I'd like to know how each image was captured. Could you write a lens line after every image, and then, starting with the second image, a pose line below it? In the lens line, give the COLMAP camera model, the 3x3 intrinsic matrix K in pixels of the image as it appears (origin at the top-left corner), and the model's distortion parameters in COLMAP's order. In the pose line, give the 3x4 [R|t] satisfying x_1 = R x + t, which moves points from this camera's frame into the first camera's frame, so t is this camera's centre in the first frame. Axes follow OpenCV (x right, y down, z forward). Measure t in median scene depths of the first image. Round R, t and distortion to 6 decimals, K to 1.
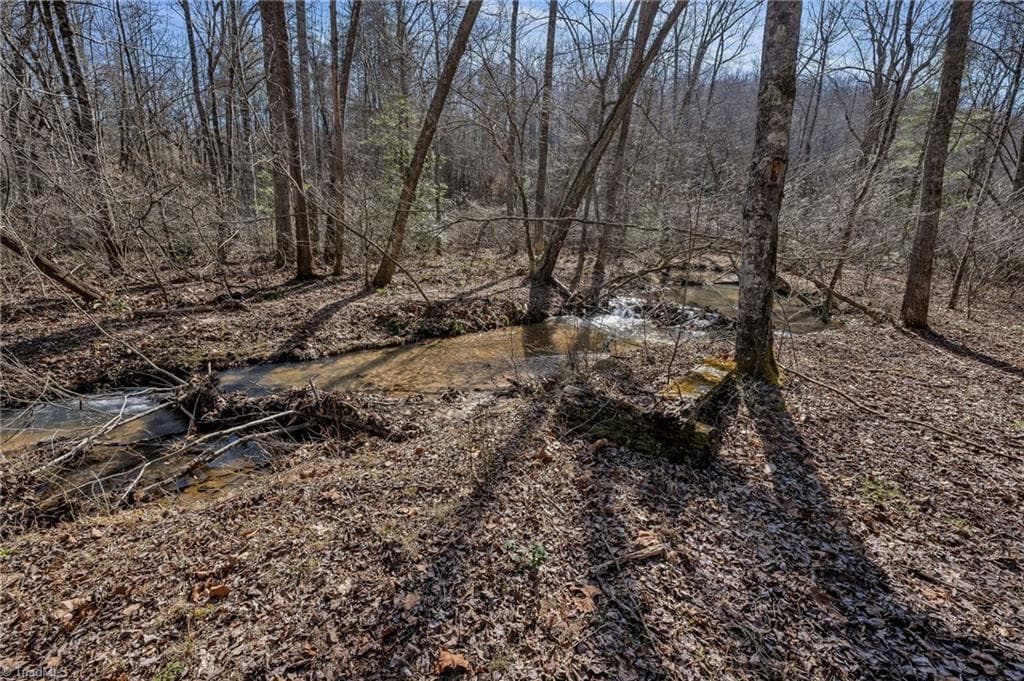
lens RADIAL K [[412.2, 0, 509.9], [0, 412.2, 343.5], [0, 0, 1]] dist [0.000739, 0.000213]
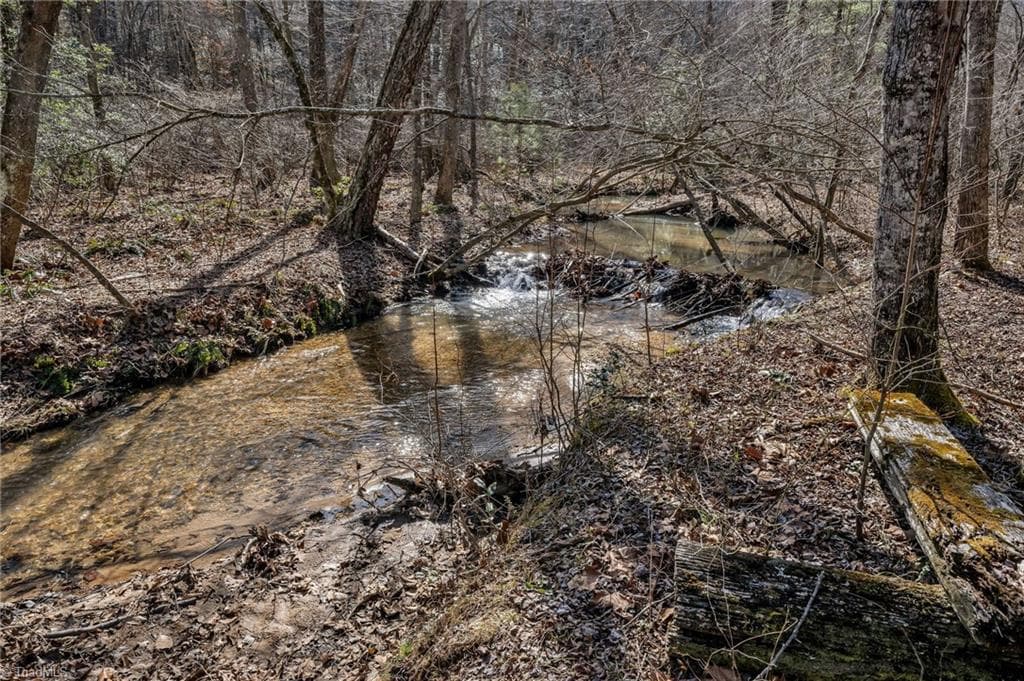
lens RADIAL K [[695.3, 0, 512.0], [0, 695.3, 340.5], [0, 0, 1]] dist [-0.000349, 0.001391]
pose [[0.932648, -0.125705, 0.338180, -0.062721], [0.118964, 0.992065, 0.040677, -0.040177], [-0.340610, 0.002294, 0.940202, 0.146055]]
